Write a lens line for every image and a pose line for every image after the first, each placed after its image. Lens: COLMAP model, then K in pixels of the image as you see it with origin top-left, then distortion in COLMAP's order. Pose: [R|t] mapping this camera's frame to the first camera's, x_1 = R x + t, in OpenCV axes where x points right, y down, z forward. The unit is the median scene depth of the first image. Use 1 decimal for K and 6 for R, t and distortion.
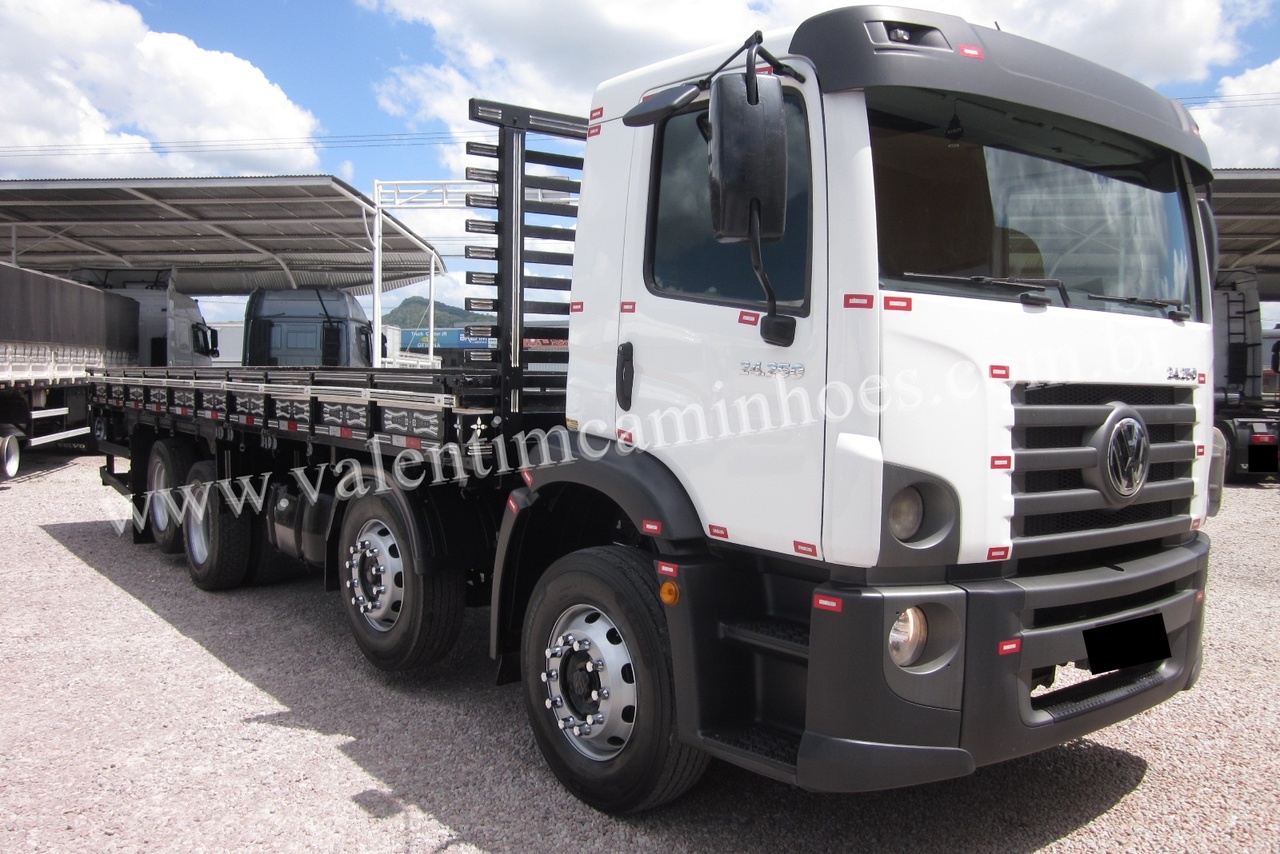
lens RADIAL K [[1048.9, 0, 642.1], [0, 1048.9, 425.4], [0, 0, 1]] dist [-0.035633, -0.008704]
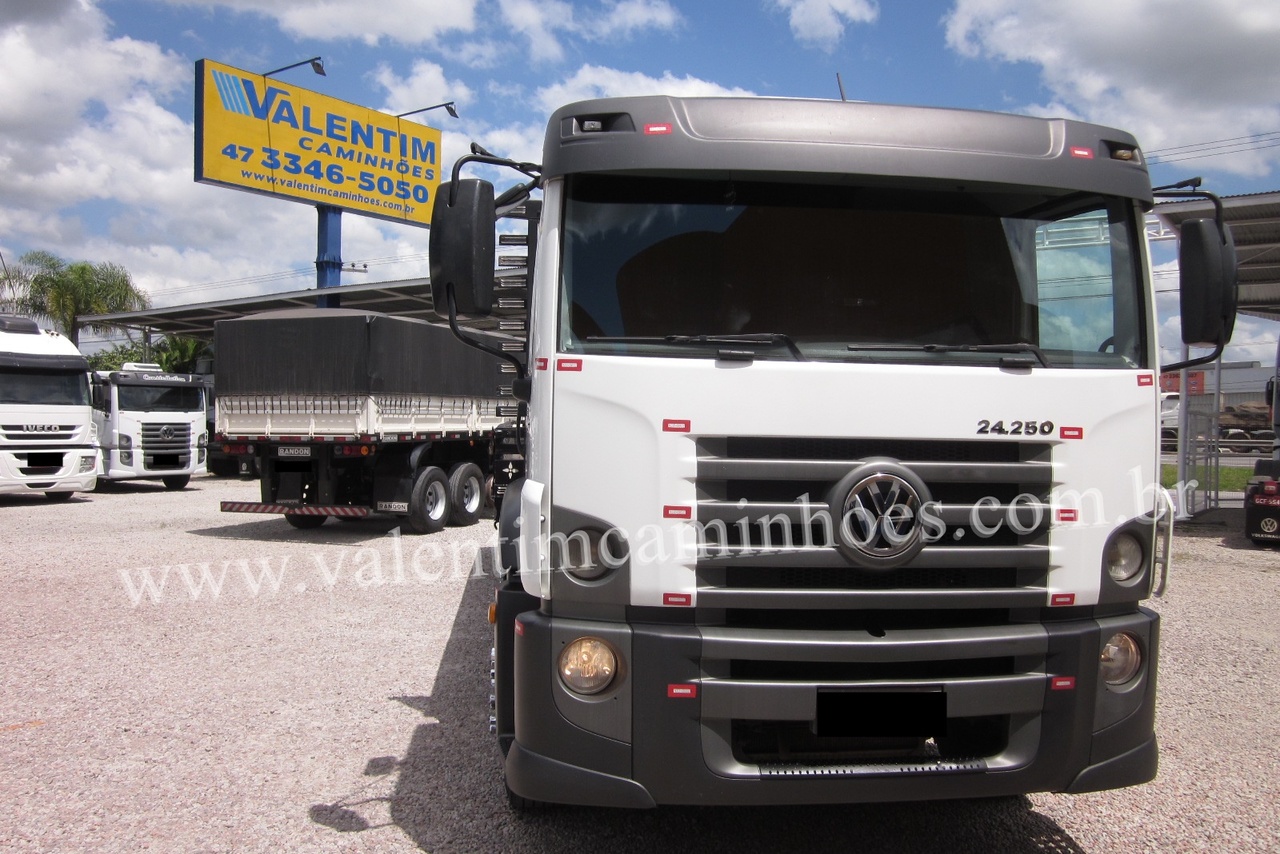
lens RADIAL K [[1048.9, 0, 640.4], [0, 1048.9, 427.0], [0, 0, 1]] dist [-0.035633, -0.008704]
pose [[0.856858, 0.001827, -0.515550, 0.758350], [-0.026110, 0.998864, -0.039855, -0.006098], [0.514892, 0.047611, 0.855932, 0.068234]]
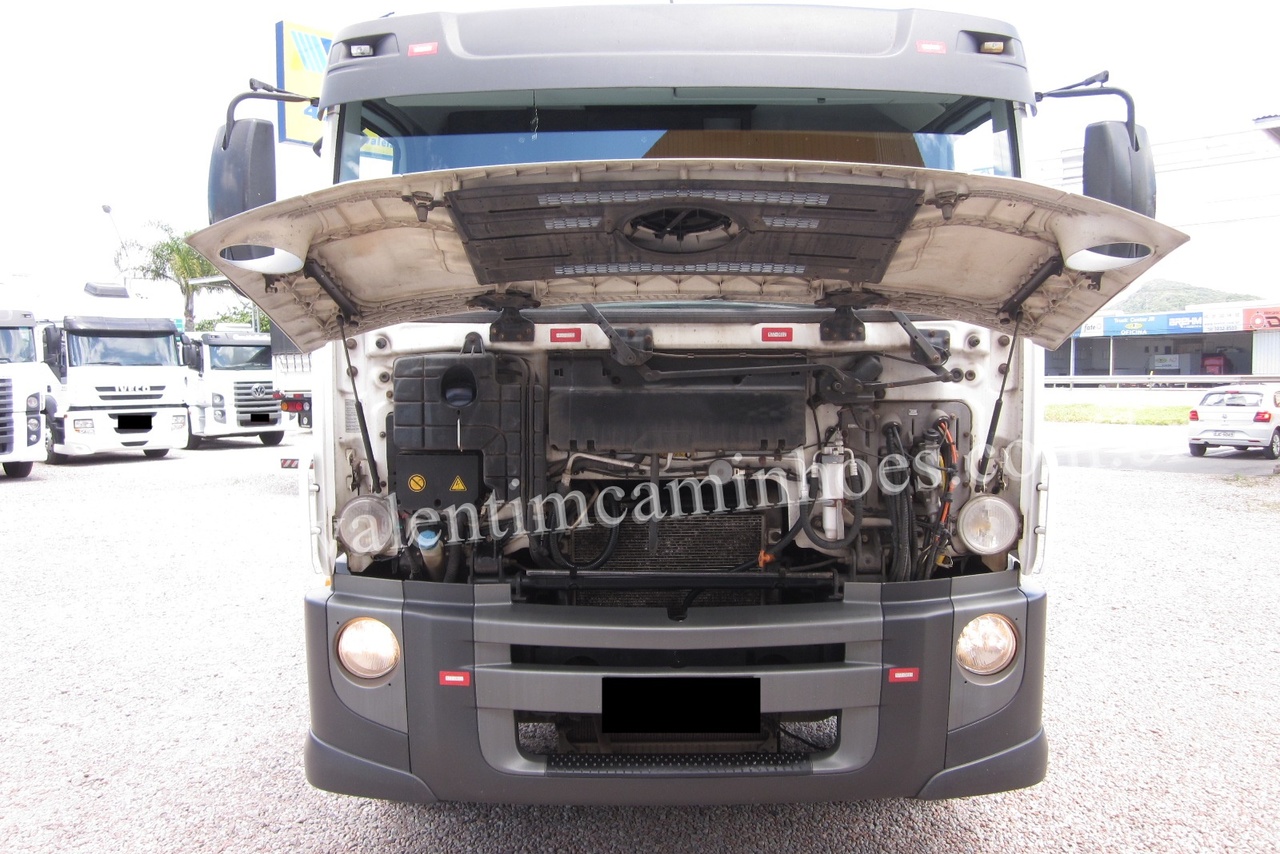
lens RADIAL K [[1048.9, 0, 633.0], [0, 1048.9, 427.9], [0, 0, 1]] dist [-0.035633, -0.008704]
pose [[0.789145, 0.015280, -0.614017, 0.935030], [-0.009320, 0.999873, 0.012904, -0.022828], [0.614136, -0.004461, 0.789187, 0.319684]]
